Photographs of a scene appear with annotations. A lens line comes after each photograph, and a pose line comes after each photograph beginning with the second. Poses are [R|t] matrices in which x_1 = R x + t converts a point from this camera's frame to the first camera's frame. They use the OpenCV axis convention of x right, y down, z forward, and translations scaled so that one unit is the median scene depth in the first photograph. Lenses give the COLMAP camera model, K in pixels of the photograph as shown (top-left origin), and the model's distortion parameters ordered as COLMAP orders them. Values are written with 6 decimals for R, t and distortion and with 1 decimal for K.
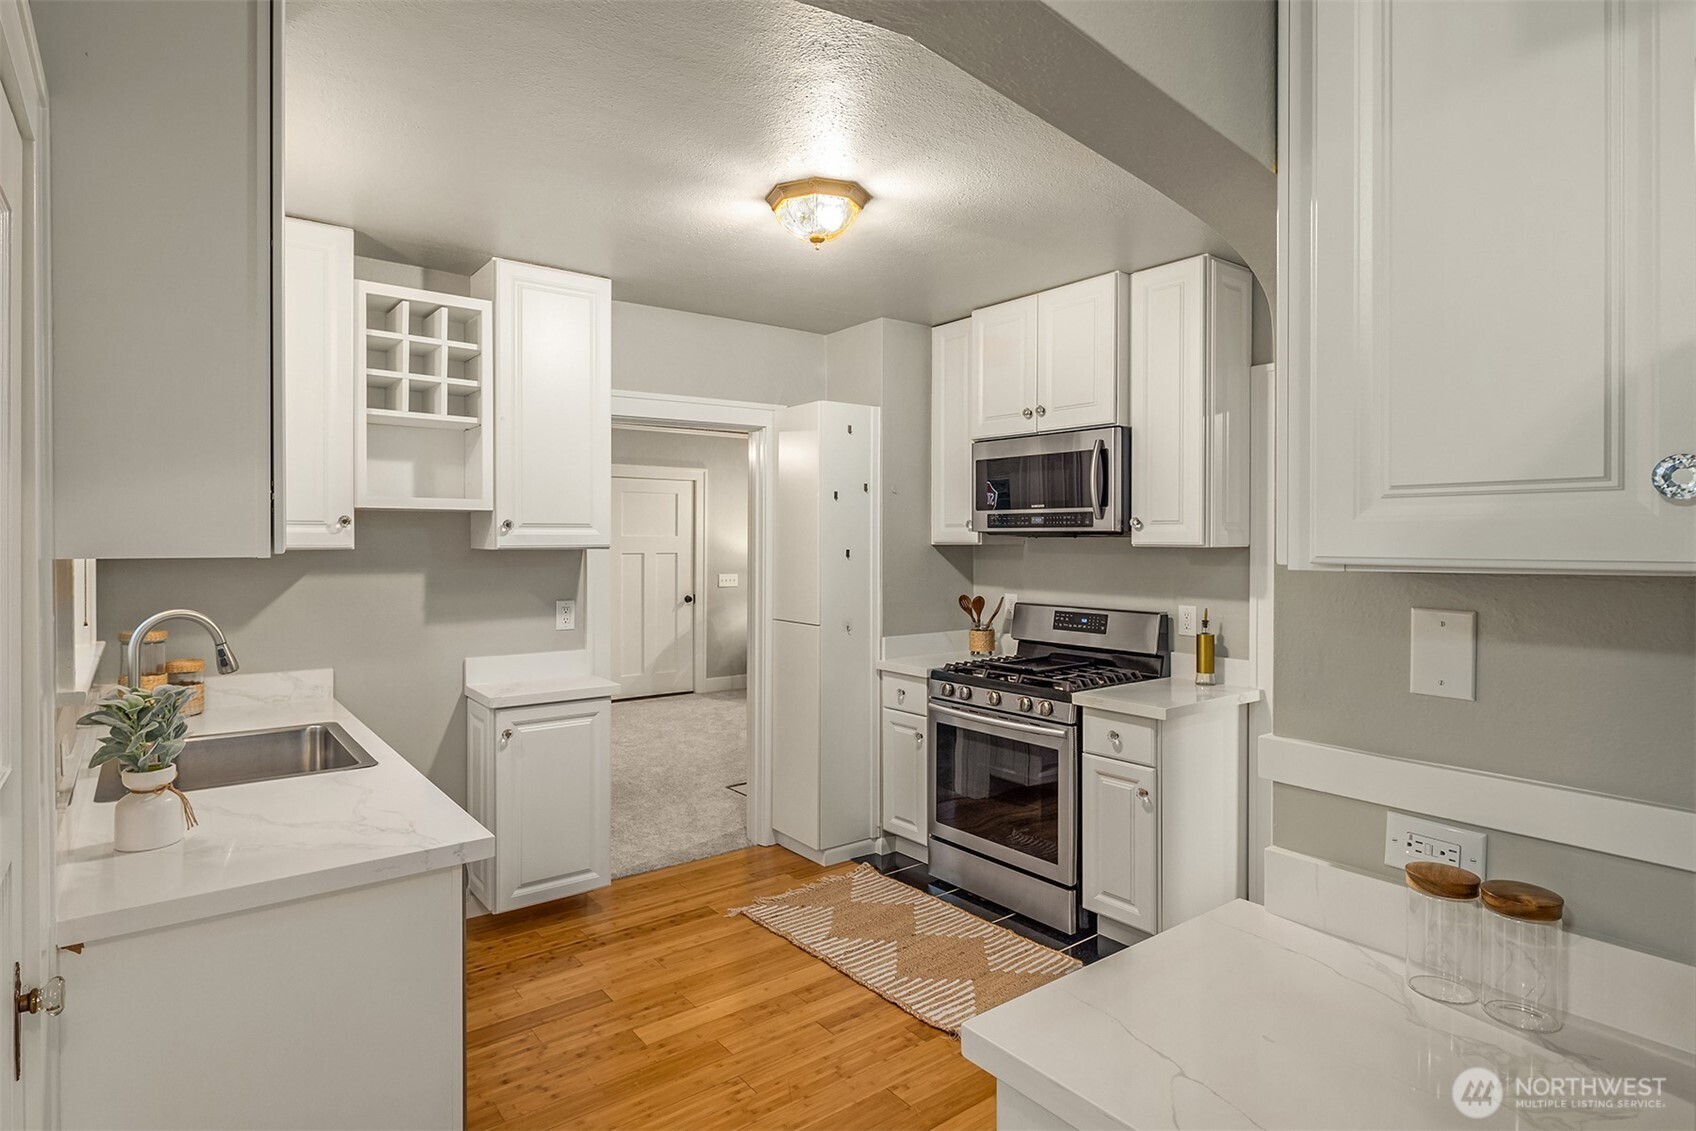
lens RADIAL K [[831.3, 0, 857.5], [0, 831.3, 544.8], [0, 0, 1]] dist [0.000117, -0.000212]
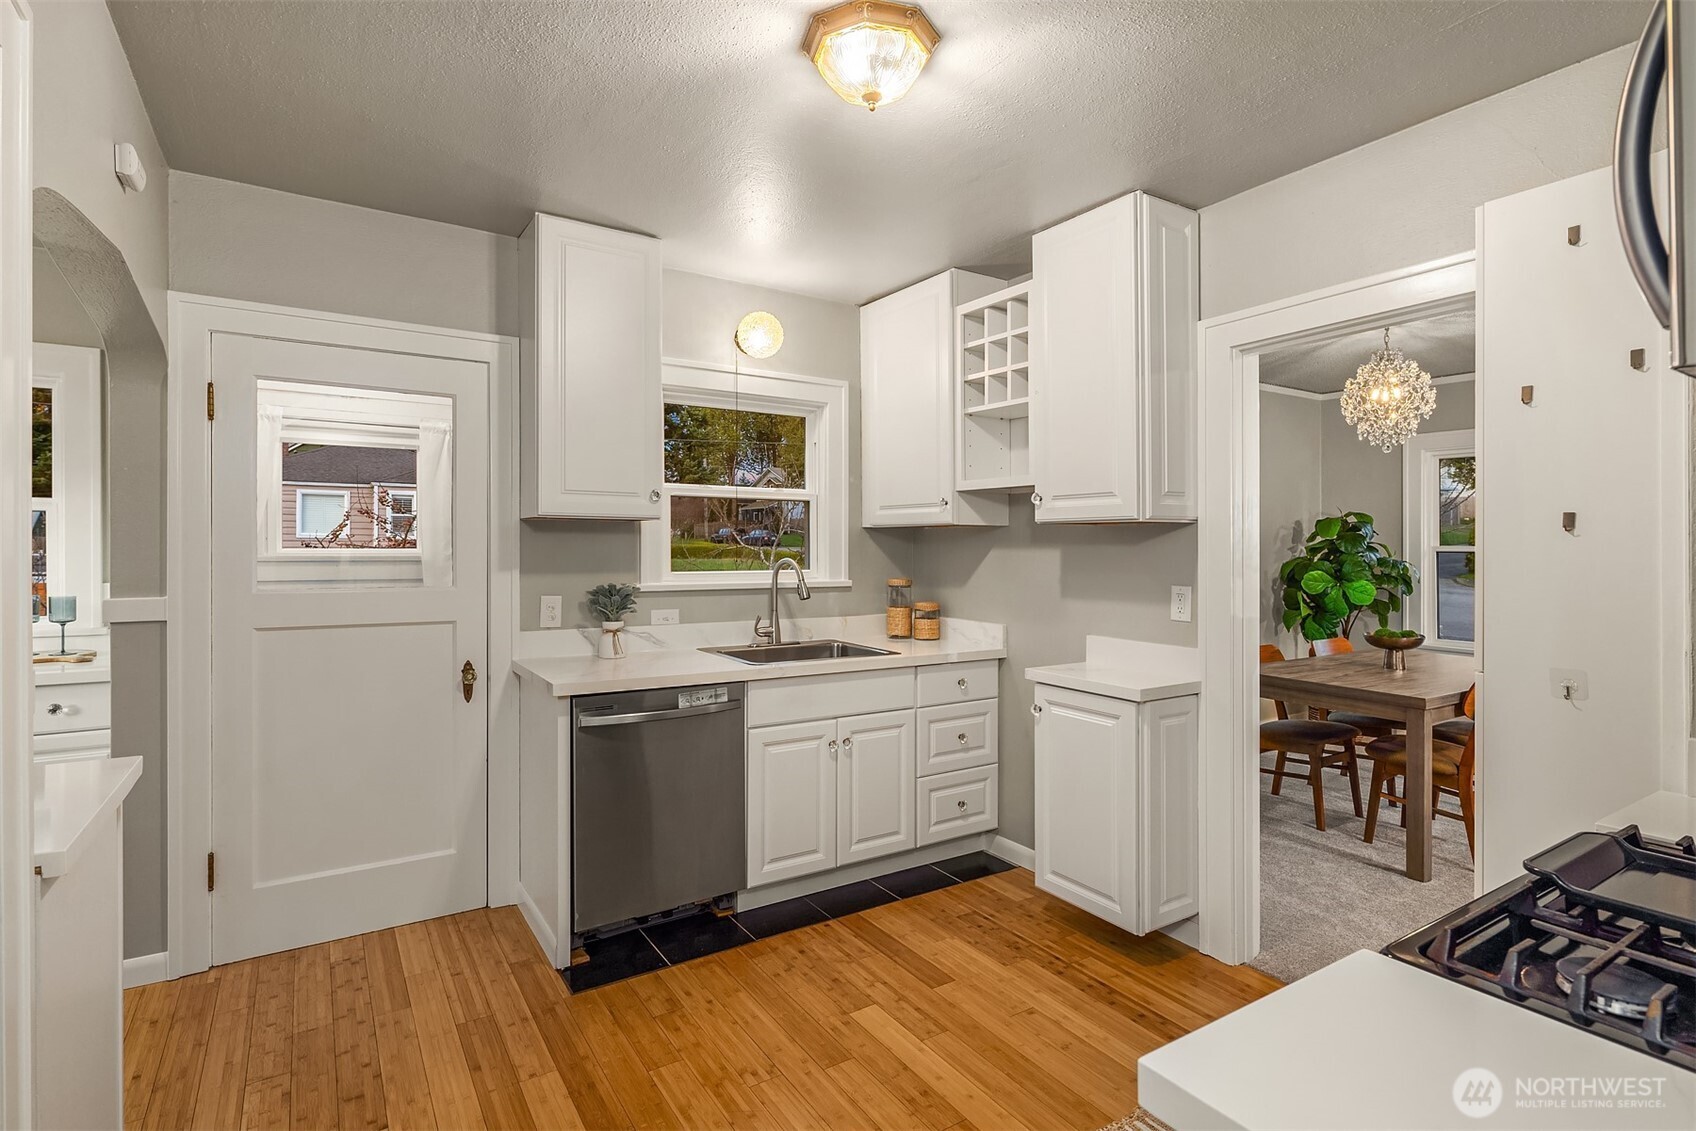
lens RADIAL K [[831.3, 0, 857.5], [0, 831.3, 544.8], [0, 0, 1]] dist [0.000117, -0.000212]
pose [[-0.066839, 0.002288, -0.997761, 0.608097], [-0.007054, 0.999971, 0.002766, 0.030936], [0.997739, 0.007223, -0.066821, 0.886250]]
